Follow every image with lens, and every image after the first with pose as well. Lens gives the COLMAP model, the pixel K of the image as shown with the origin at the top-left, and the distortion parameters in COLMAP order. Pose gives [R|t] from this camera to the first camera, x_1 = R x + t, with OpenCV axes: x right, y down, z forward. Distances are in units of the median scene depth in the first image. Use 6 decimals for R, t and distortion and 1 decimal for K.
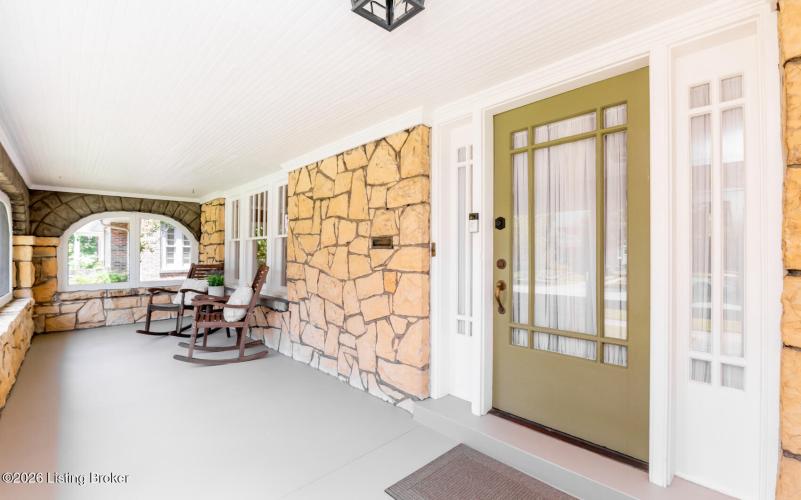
lens RADIAL K [[355.5, 0, 403.7], [0, 355.5, 249.2], [0, 0, 1]] dist [-0.006534, -0.005245]
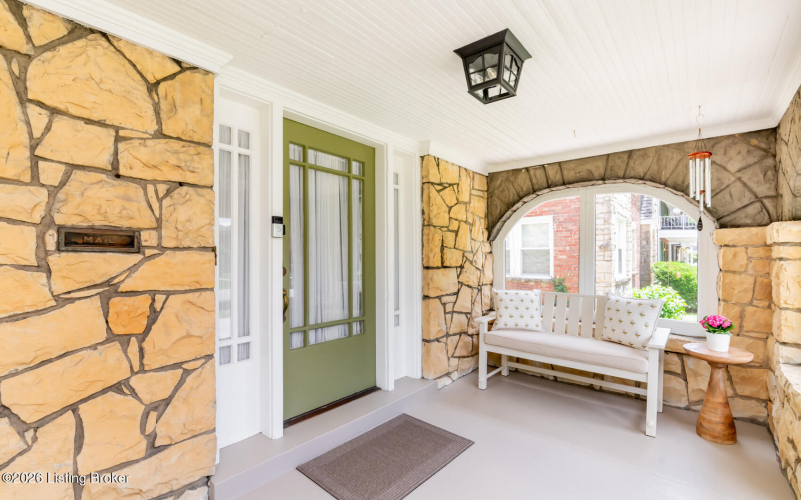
lens RADIAL K [[355.5, 0, 403.3], [0, 355.5, 255.0], [0, 0, 1]] dist [-0.006534, -0.005245]
pose [[-0.111017, 0.013306, 0.993729, -0.626960], [-0.004377, 0.999894, -0.013878, 0.007628], [-0.993809, -0.005890, -0.110947, 0.665914]]
